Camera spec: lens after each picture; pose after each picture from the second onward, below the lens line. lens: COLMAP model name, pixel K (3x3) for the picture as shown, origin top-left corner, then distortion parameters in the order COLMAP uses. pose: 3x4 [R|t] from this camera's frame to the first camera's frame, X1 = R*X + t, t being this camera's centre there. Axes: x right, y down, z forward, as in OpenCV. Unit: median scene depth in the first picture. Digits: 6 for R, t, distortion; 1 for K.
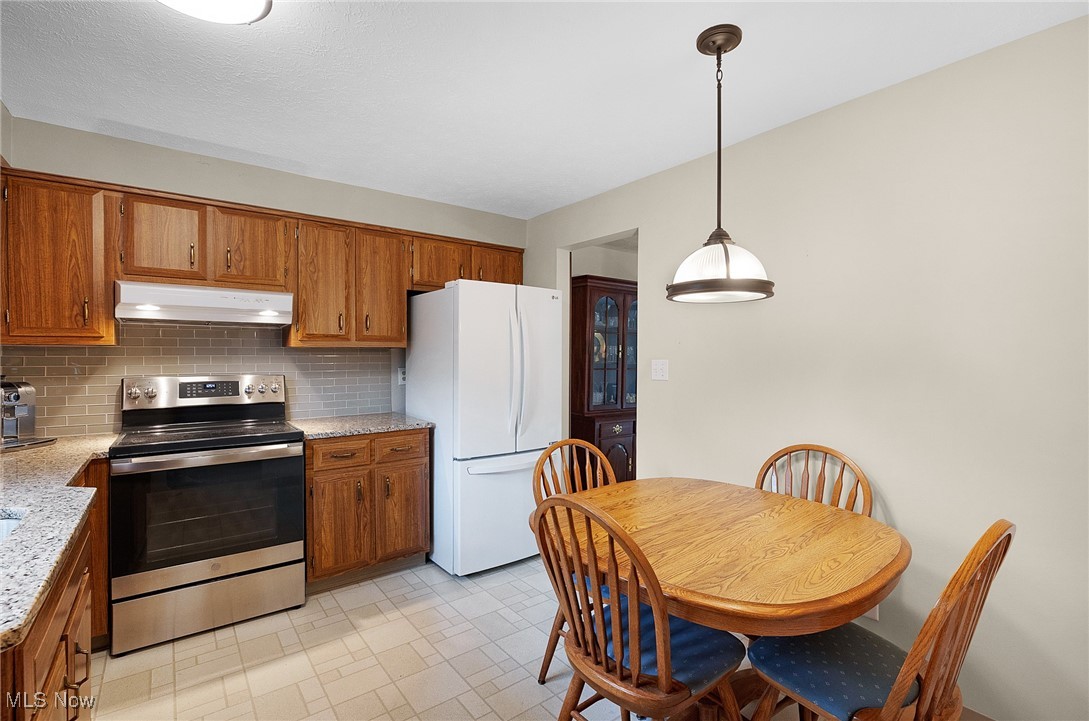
lens RADIAL K [[493.9, 0, 541.0], [0, 493.9, 359.3], [0, 0, 1]] dist [-0.012077, 0.001158]
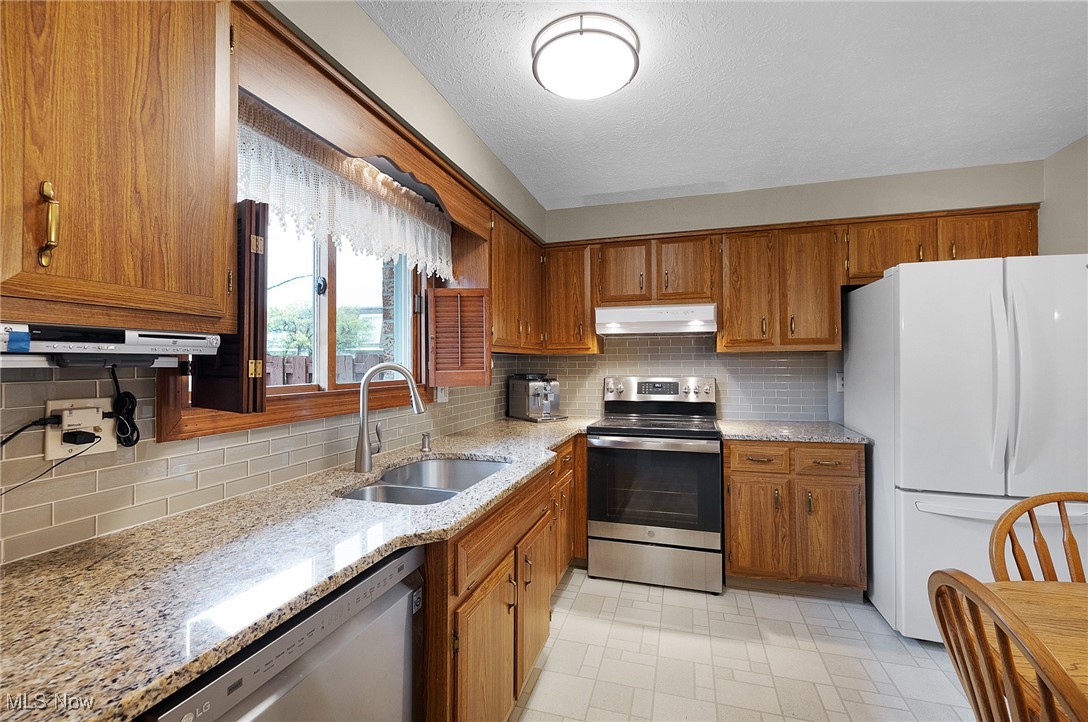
lens RADIAL K [[463.4, 0, 545.0], [0, 463.4, 358.0], [0, 0, 1]] dist [-0.001848, -0.000721]
pose [[0.591714, -0.010593, -0.806078, 0.098775], [0.001325, 0.999925, -0.012168, -0.000605], [0.806147, 0.006132, 0.591684, 0.087706]]
